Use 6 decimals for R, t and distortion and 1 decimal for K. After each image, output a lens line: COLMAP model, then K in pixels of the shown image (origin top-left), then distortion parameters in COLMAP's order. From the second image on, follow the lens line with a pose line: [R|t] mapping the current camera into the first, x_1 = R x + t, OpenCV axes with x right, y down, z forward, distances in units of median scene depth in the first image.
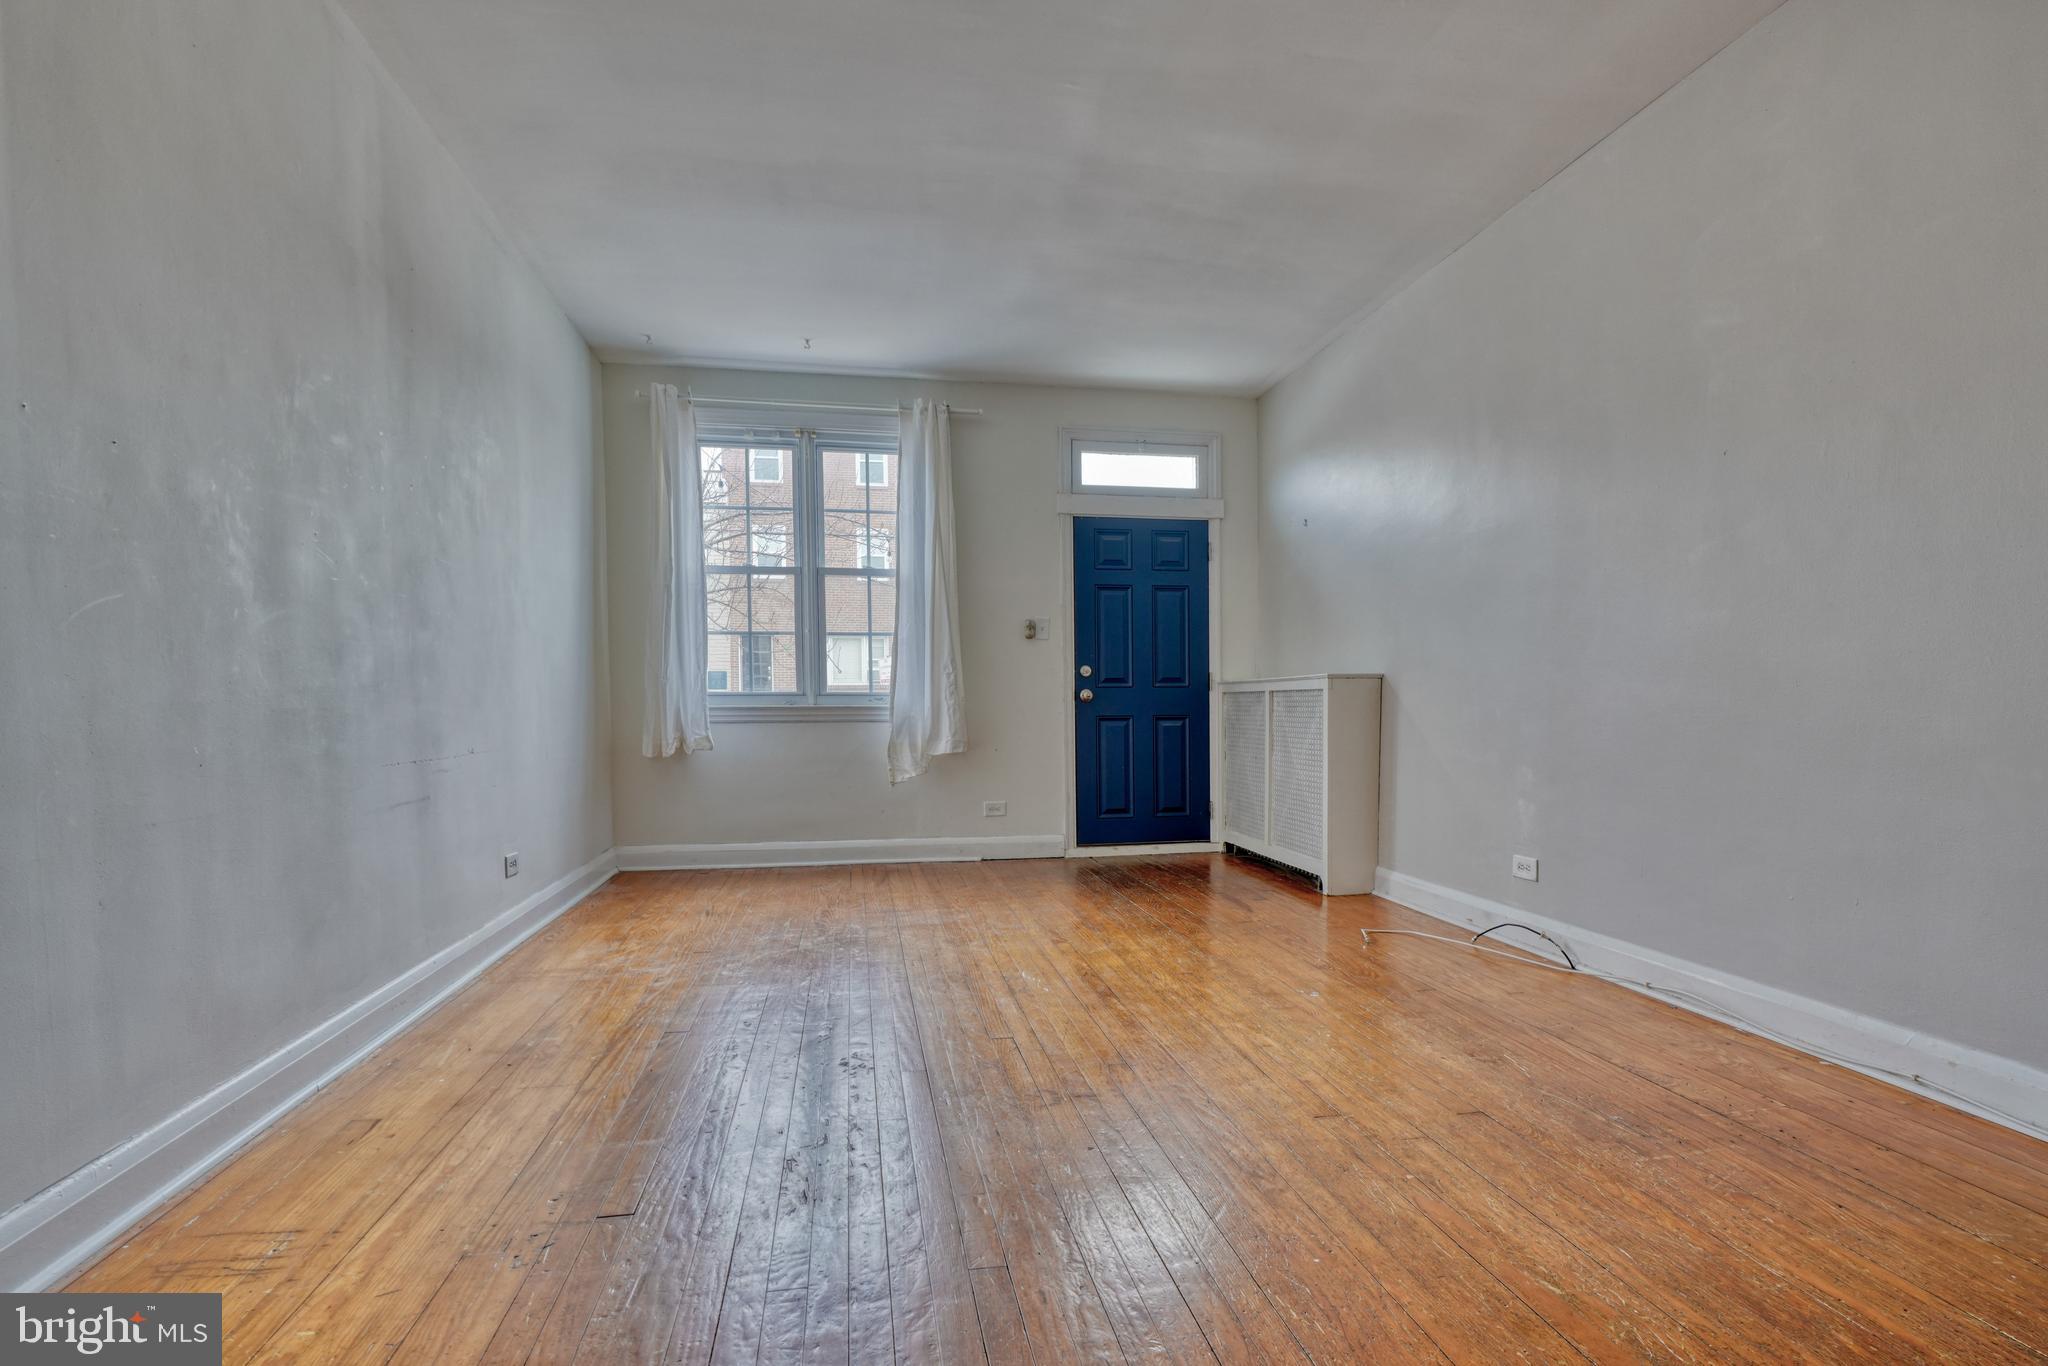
lens RADIAL K [[922.0, 0, 1037.4], [0, 922.0, 688.5], [0, 0, 1]] dist [-0.008641, 0.003260]
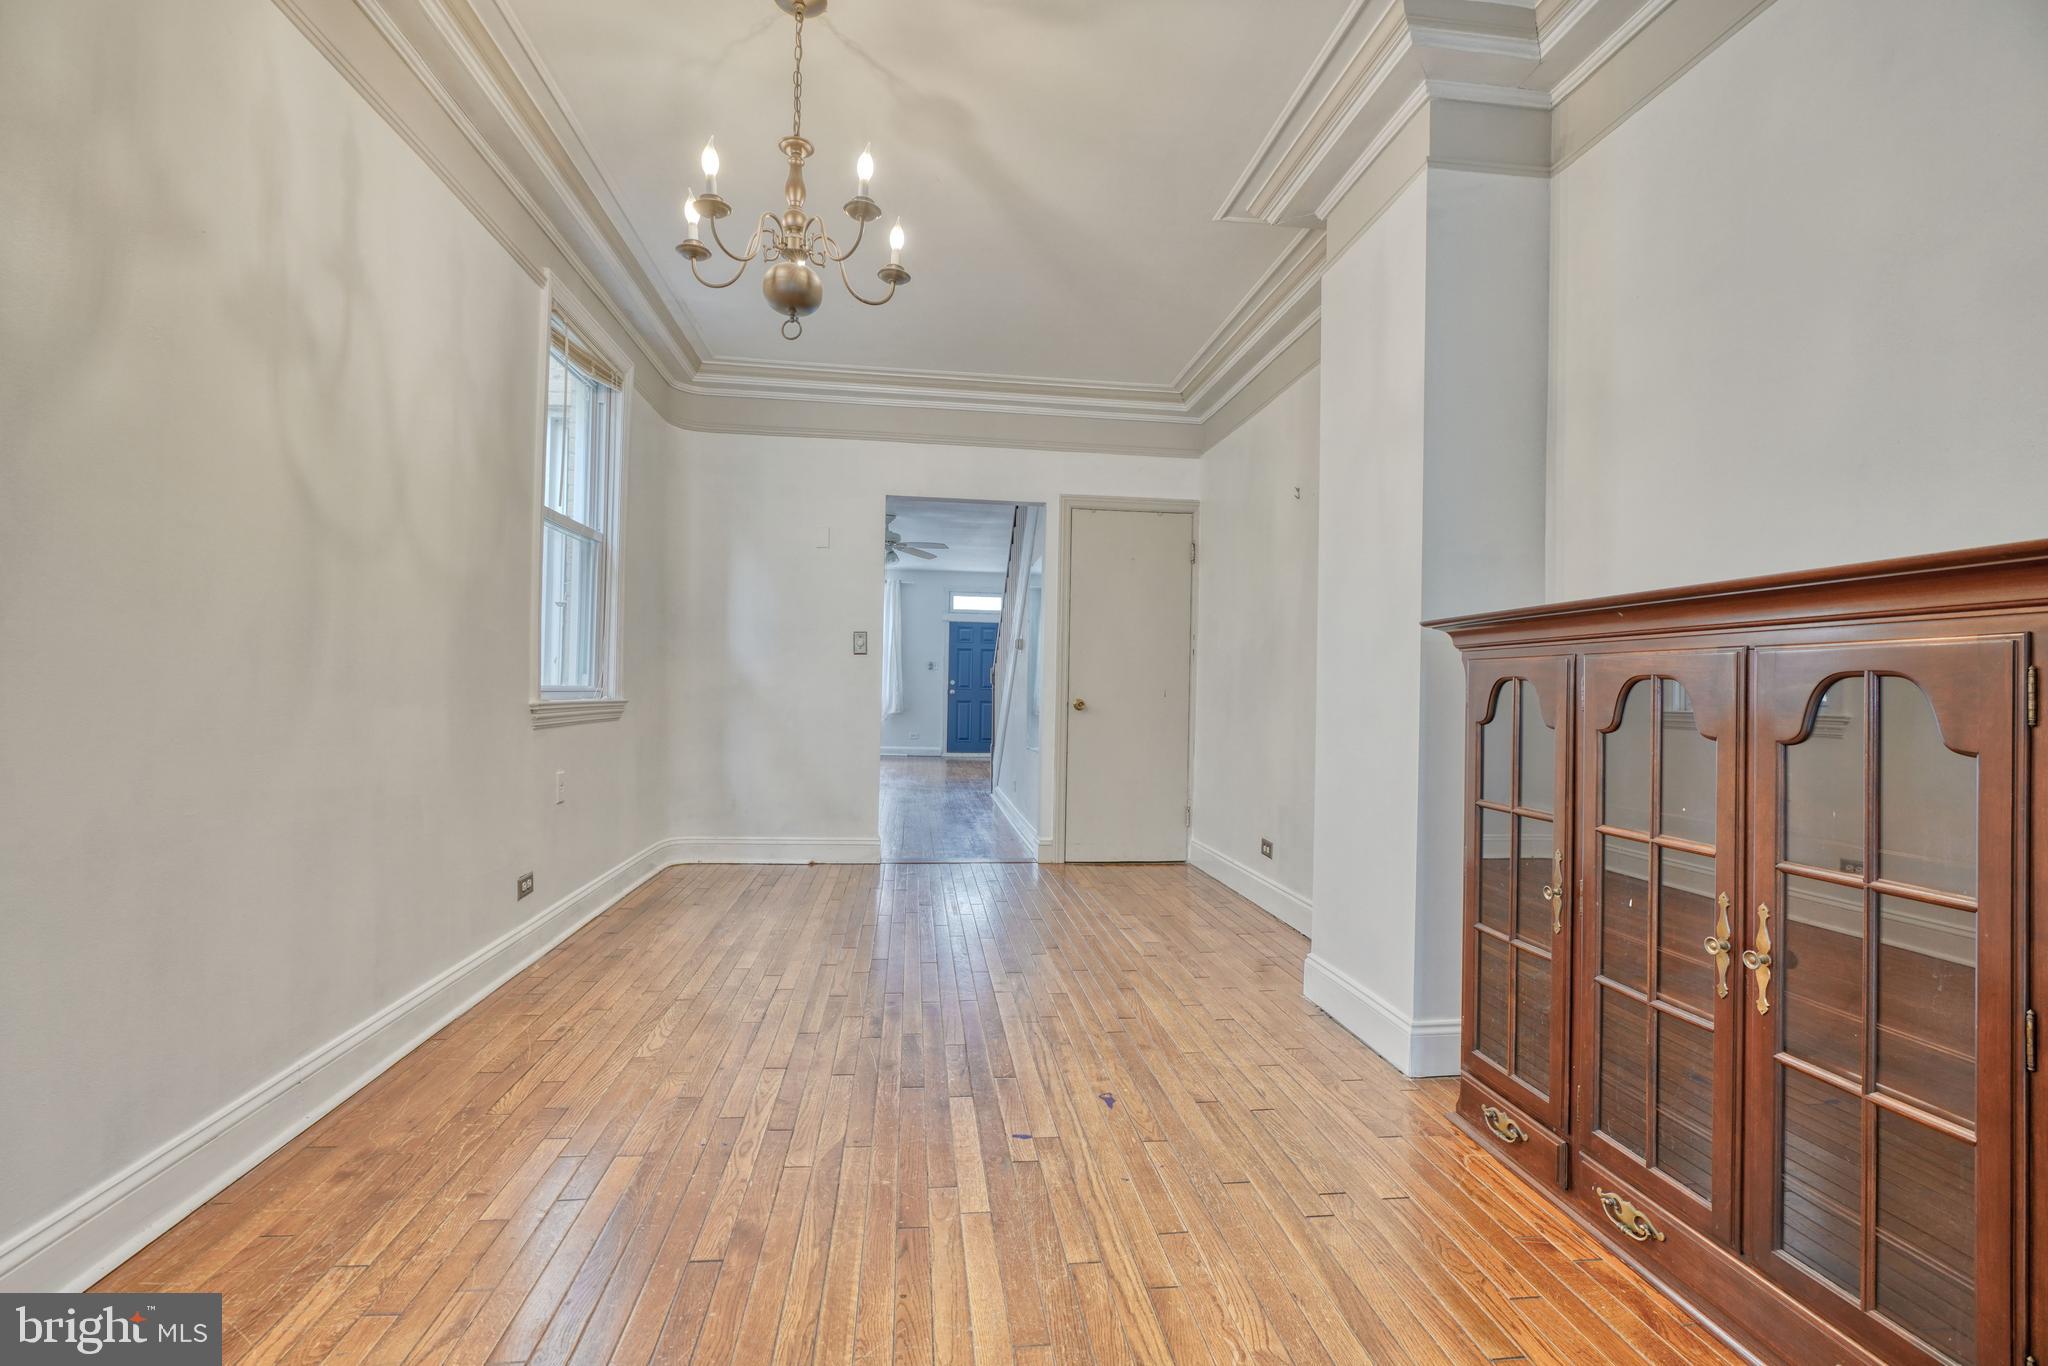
lens RADIAL K [[922.0, 0, 1019.2], [0, 922.0, 679.9], [0, 0, 1]] dist [-0.008641, 0.003260]
pose [[0.996666, 0.026569, -0.077148, 0.437132], [-0.028499, 0.999305, -0.024025, 0.029590], [0.076456, 0.026144, 0.996730, -1.529253]]
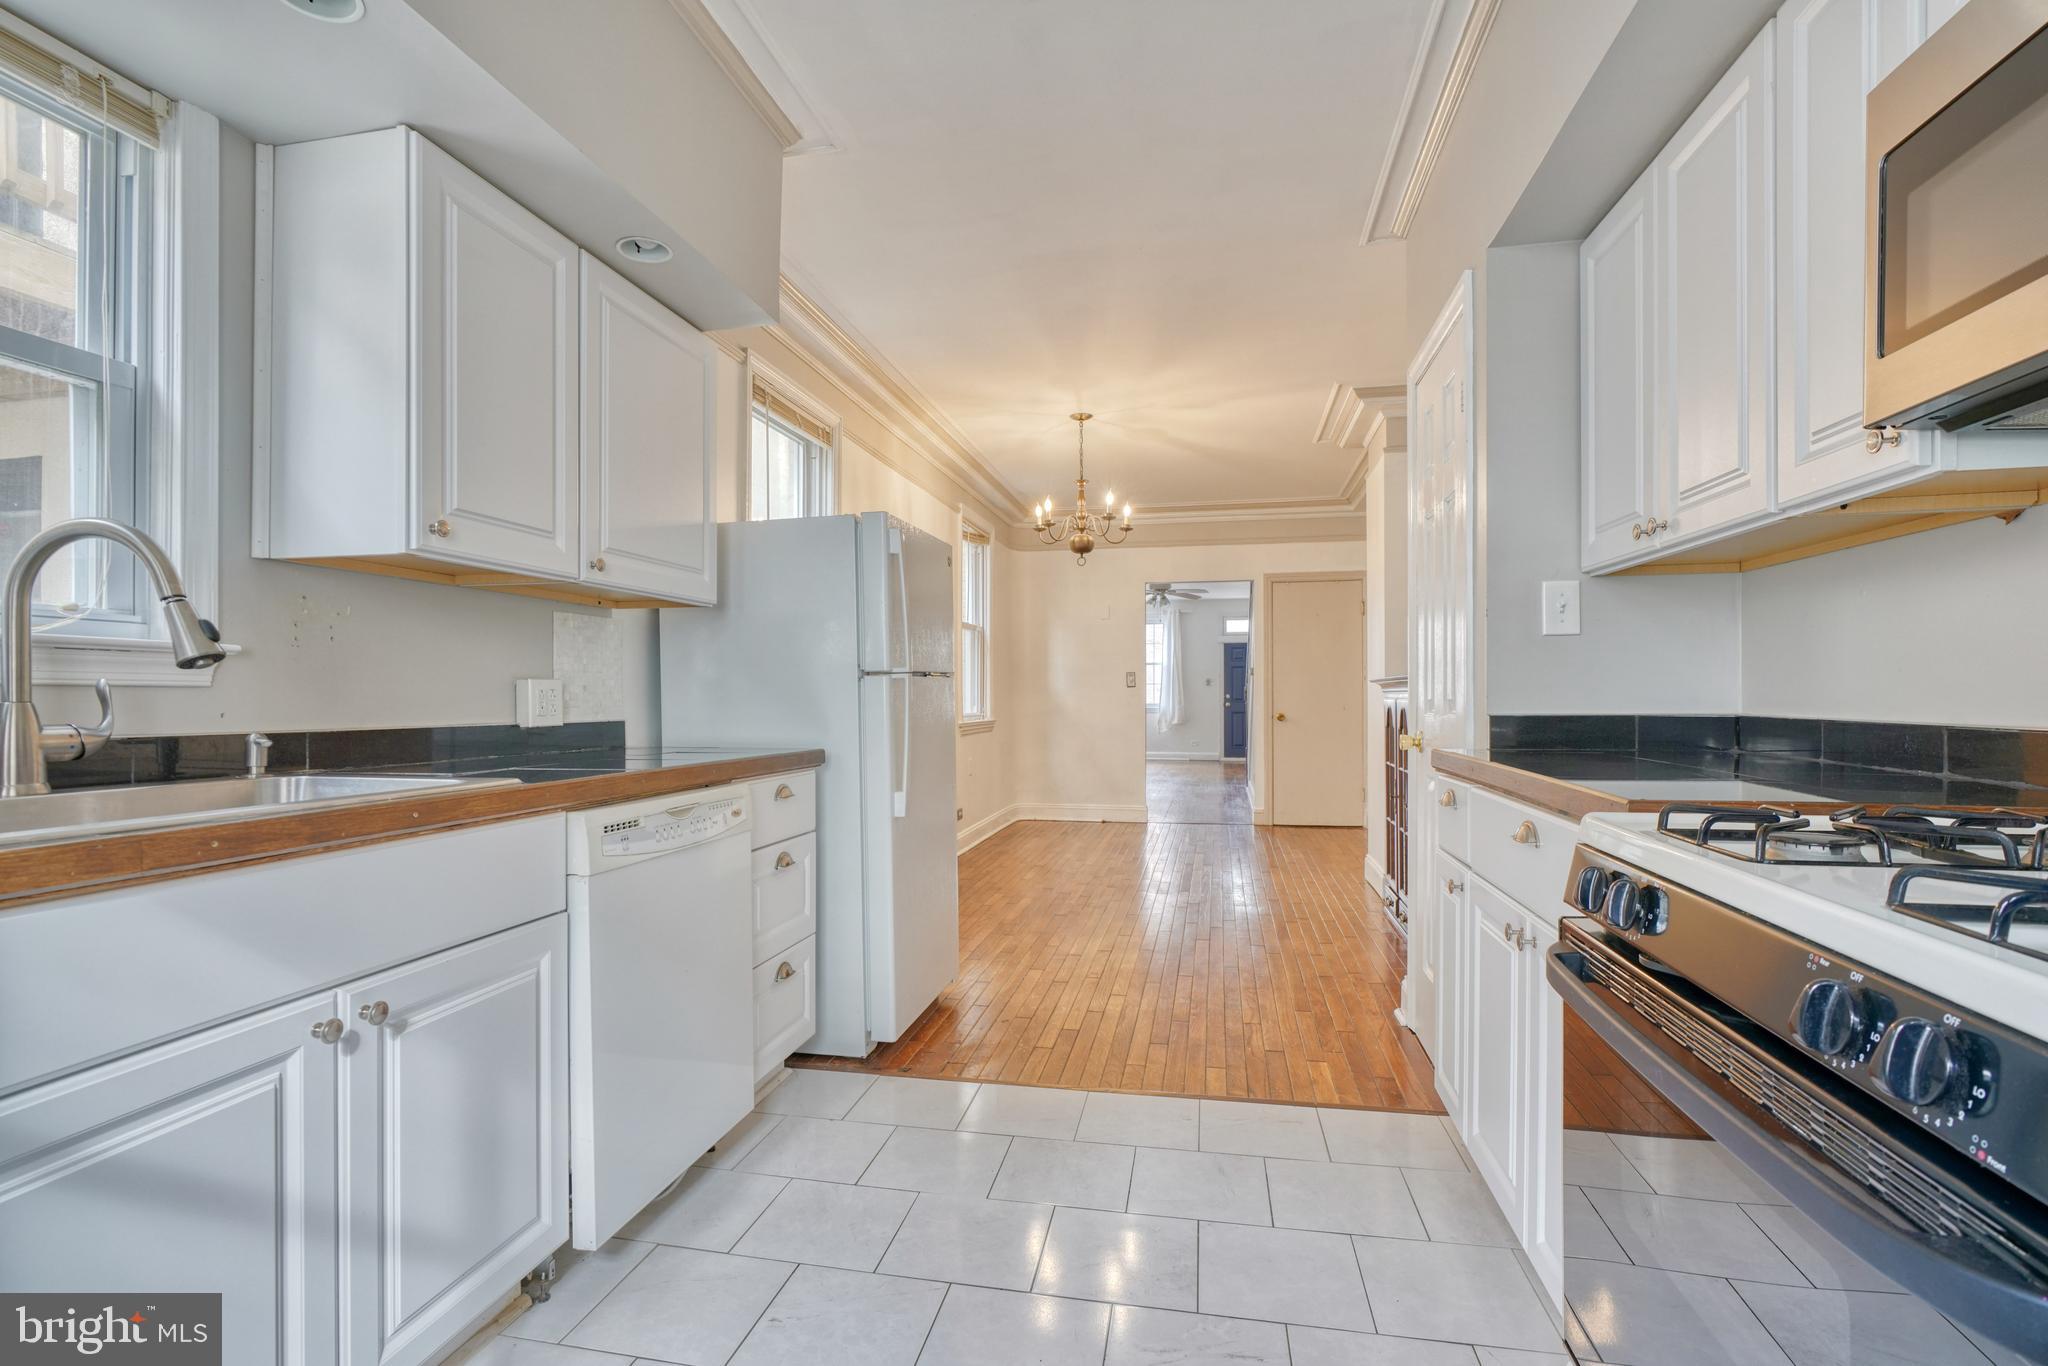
lens RADIAL K [[952.5, 0, 1010.5], [0, 952.5, 706.4], [0, 0, 1]] dist [-0.003464, 0.004482]
pose [[0.918923, 0.007603, -0.394363, 0.615372], [-0.008075, 0.999967, 0.000463, 0.017123], [0.394354, 0.002759, 0.918955, -2.046652]]
